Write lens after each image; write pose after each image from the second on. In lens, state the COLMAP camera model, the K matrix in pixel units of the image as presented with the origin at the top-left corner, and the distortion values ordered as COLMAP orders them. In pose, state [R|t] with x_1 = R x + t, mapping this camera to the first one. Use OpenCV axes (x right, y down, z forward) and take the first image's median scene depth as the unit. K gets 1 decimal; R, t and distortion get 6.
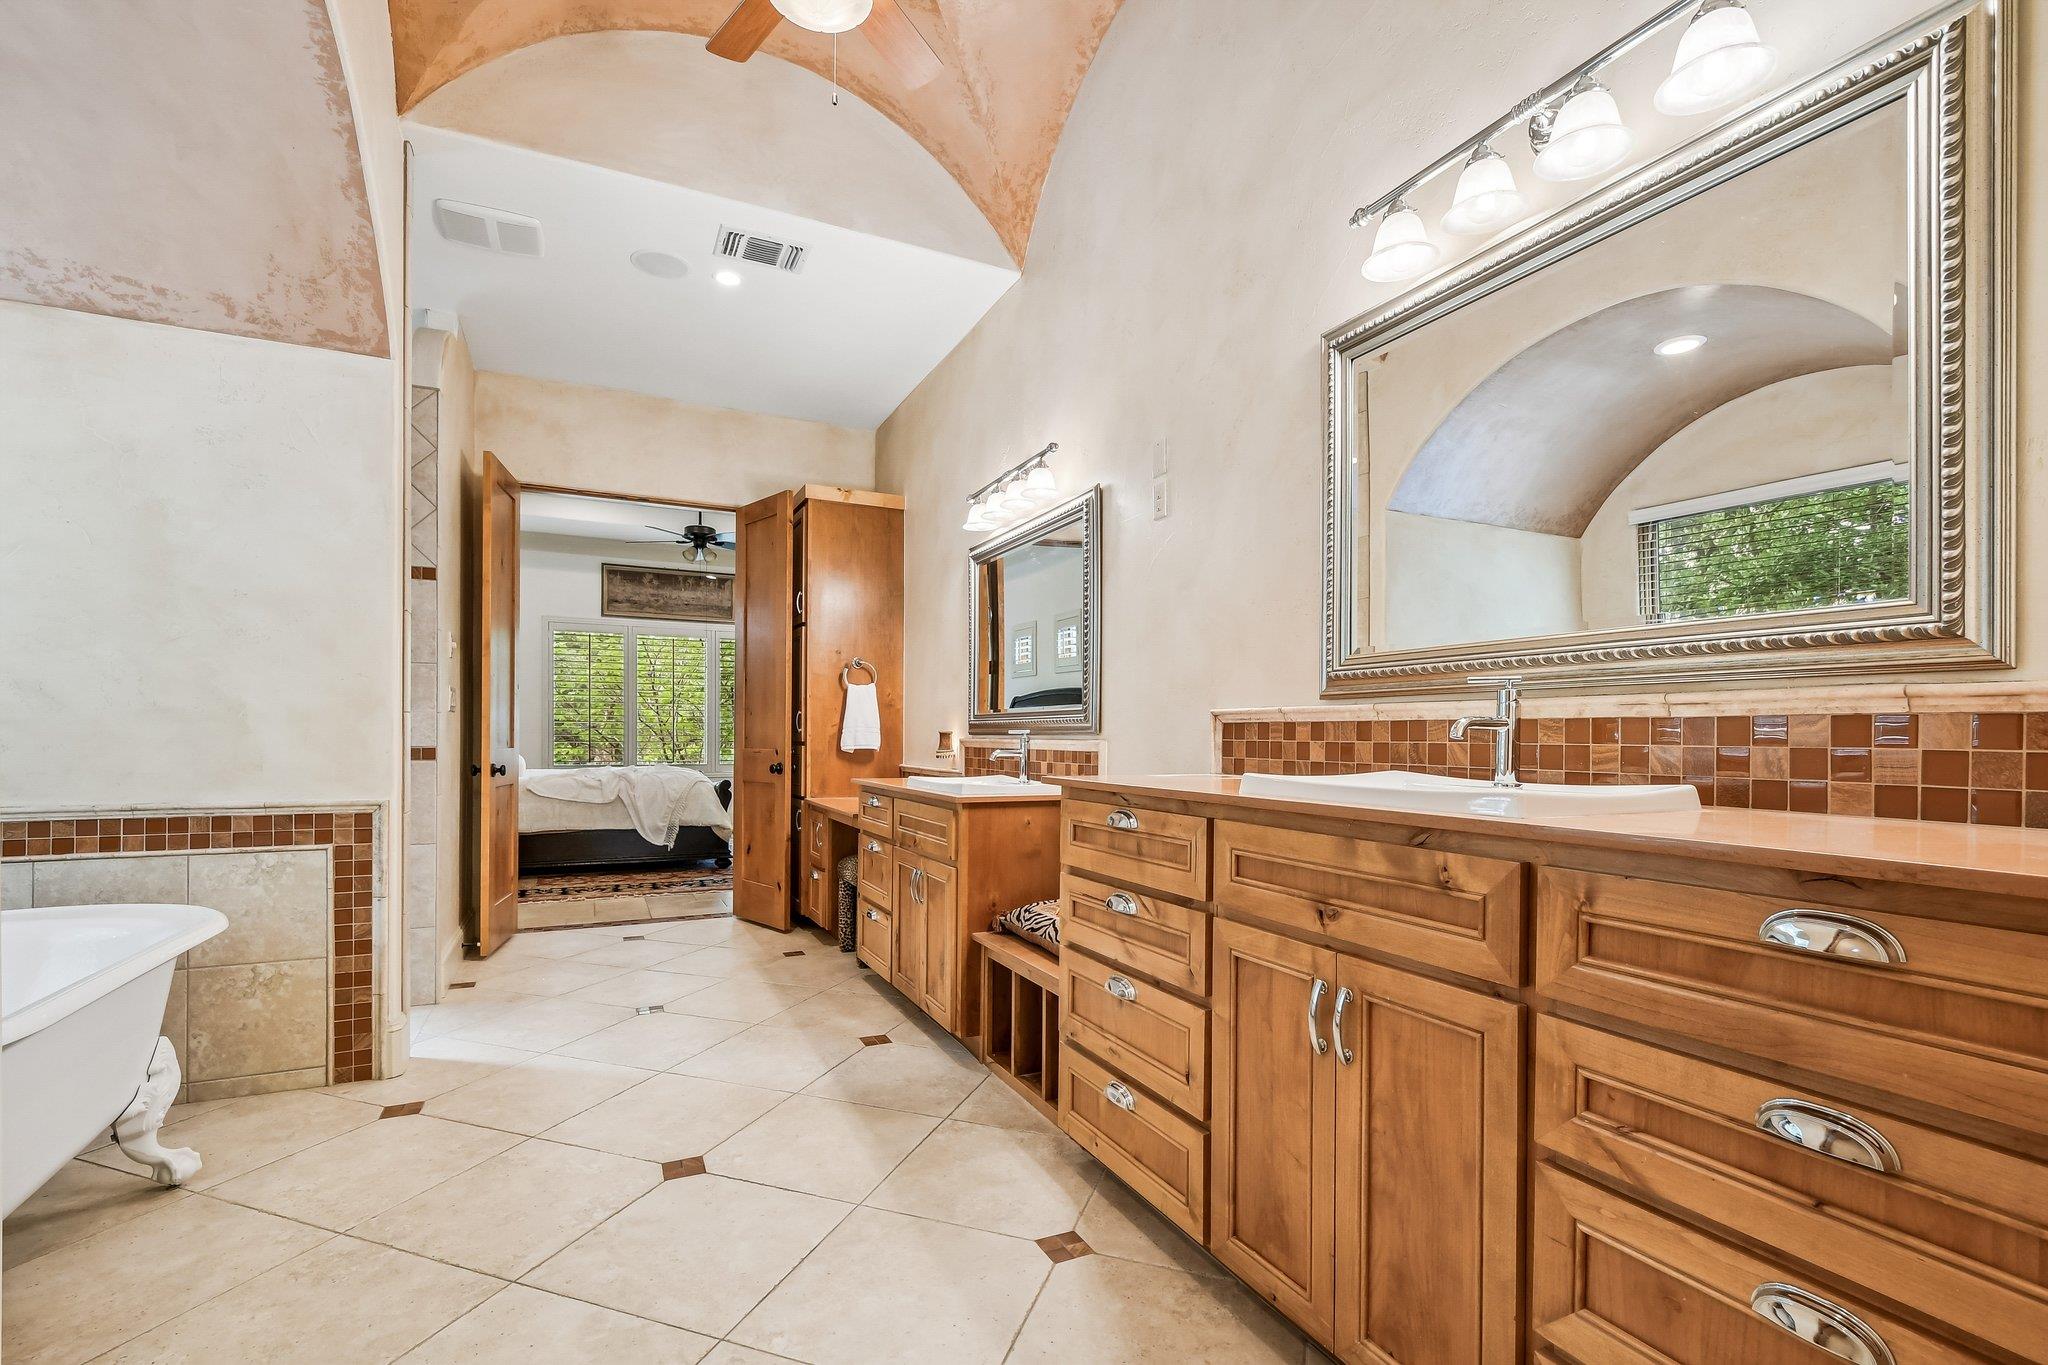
lens RADIAL K [[902.3, 0, 995.8], [0, 902.3, 726.7], [0, 0, 1]] dist [-0.001541, -0.000076]
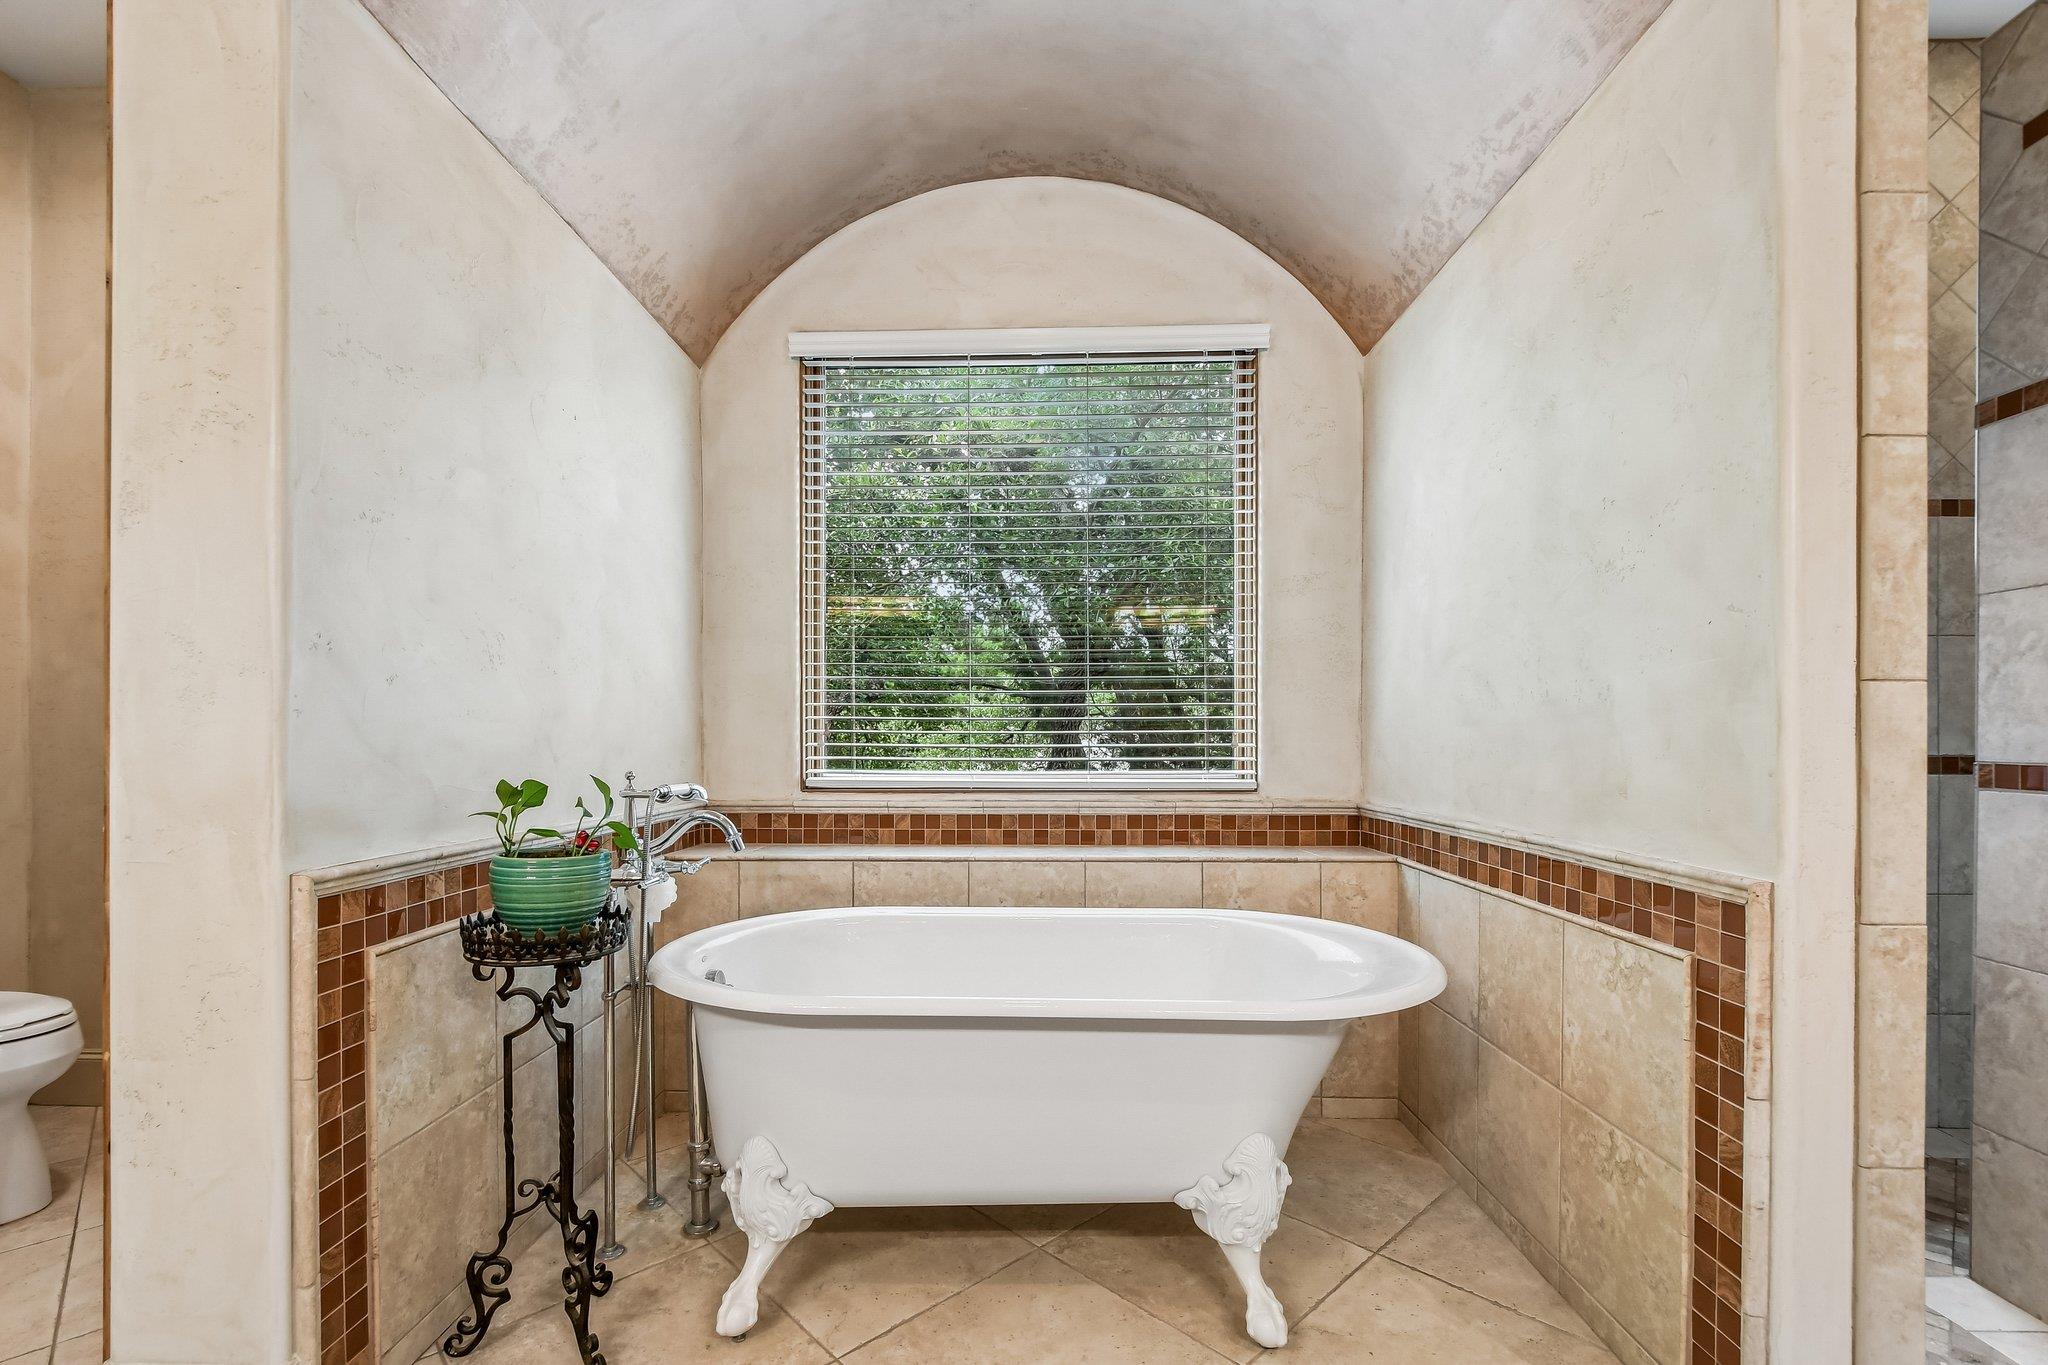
lens RADIAL K [[902.3, 0, 1009.0], [0, 902.3, 742.8], [0, 0, 1]] dist [-0.001541, -0.000076]
pose [[-0.455184, -0.007681, -0.890364, -0.112934], [-0.003403, 0.999970, -0.006887, 0.017489], [0.890391, -0.000104, -0.455197, 0.891441]]
